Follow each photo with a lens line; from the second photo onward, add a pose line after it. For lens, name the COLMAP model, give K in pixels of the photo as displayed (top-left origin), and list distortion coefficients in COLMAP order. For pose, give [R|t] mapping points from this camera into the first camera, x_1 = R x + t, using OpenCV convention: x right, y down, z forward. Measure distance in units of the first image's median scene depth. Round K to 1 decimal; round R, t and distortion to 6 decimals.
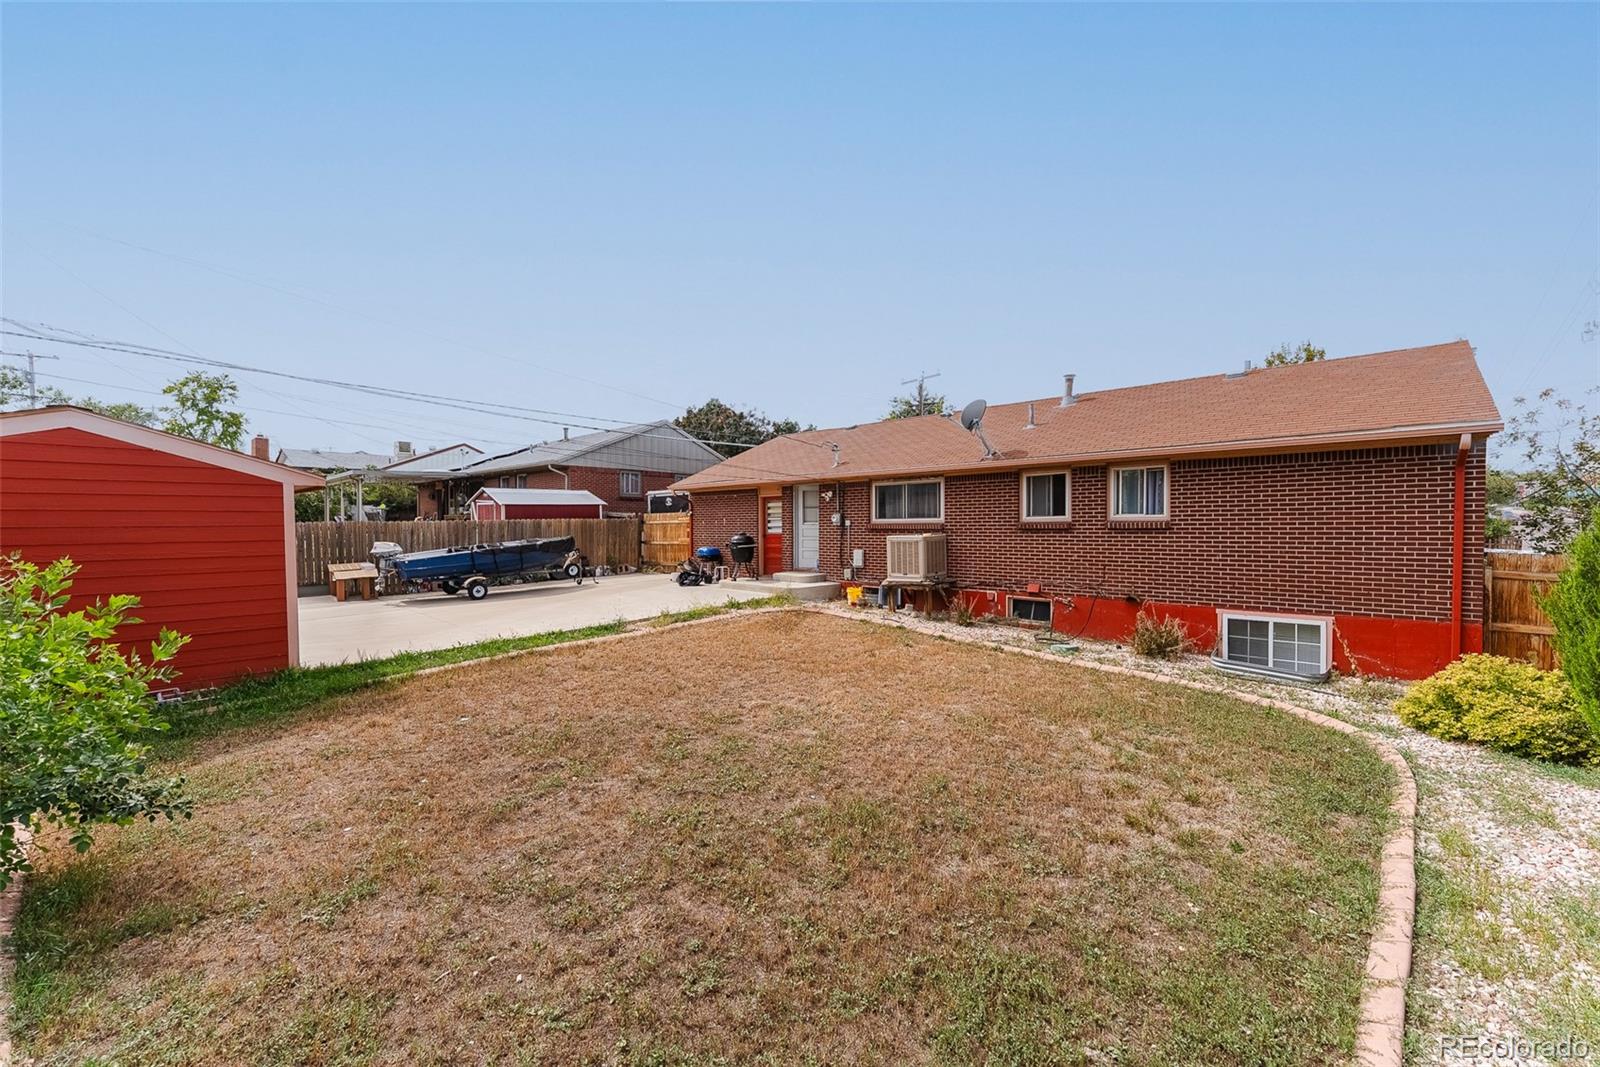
lens RADIAL K [[630.6, 0, 802.3], [0, 630.6, 532.0], [0, 0, 1]] dist [-0.000993, -0.000040]
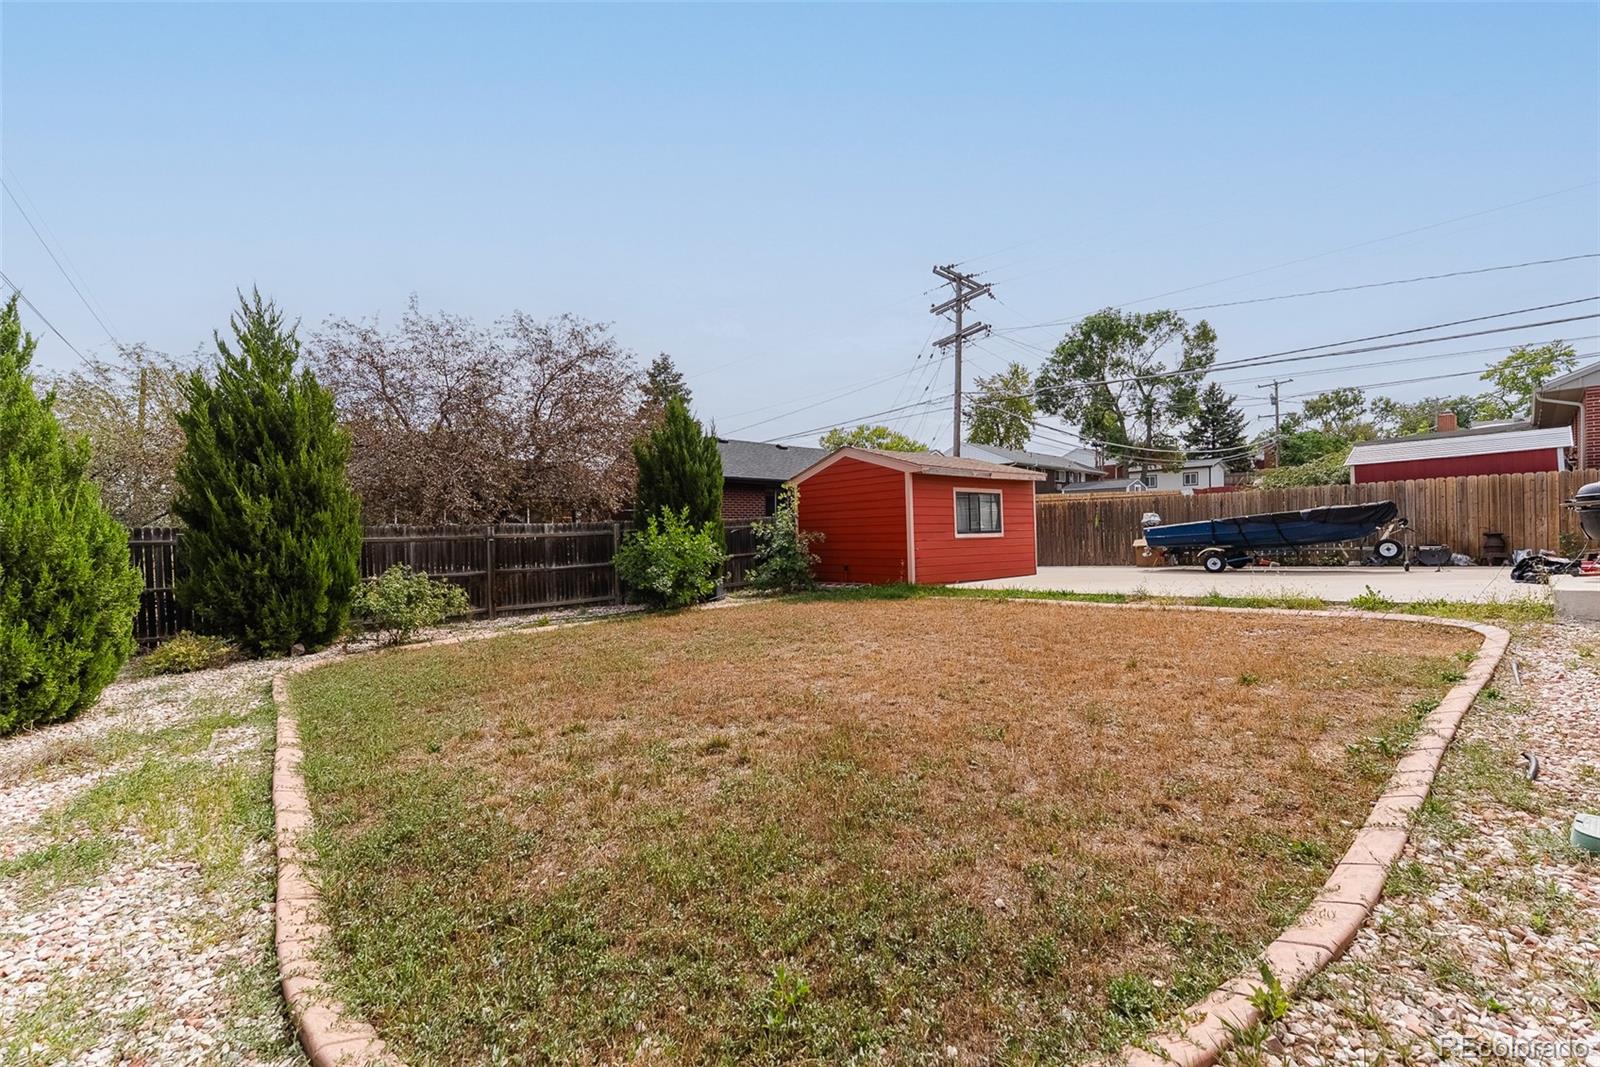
lens RADIAL K [[630.6, 0, 802.3], [0, 630.6, 533.9], [0, 0, 1]] dist [-0.000993, -0.000040]
pose [[-0.070632, 0.006432, -0.997482, 0.453355], [0.008230, 0.999949, 0.005865, 0.039097], [0.997469, -0.007795, -0.070681, 0.456750]]
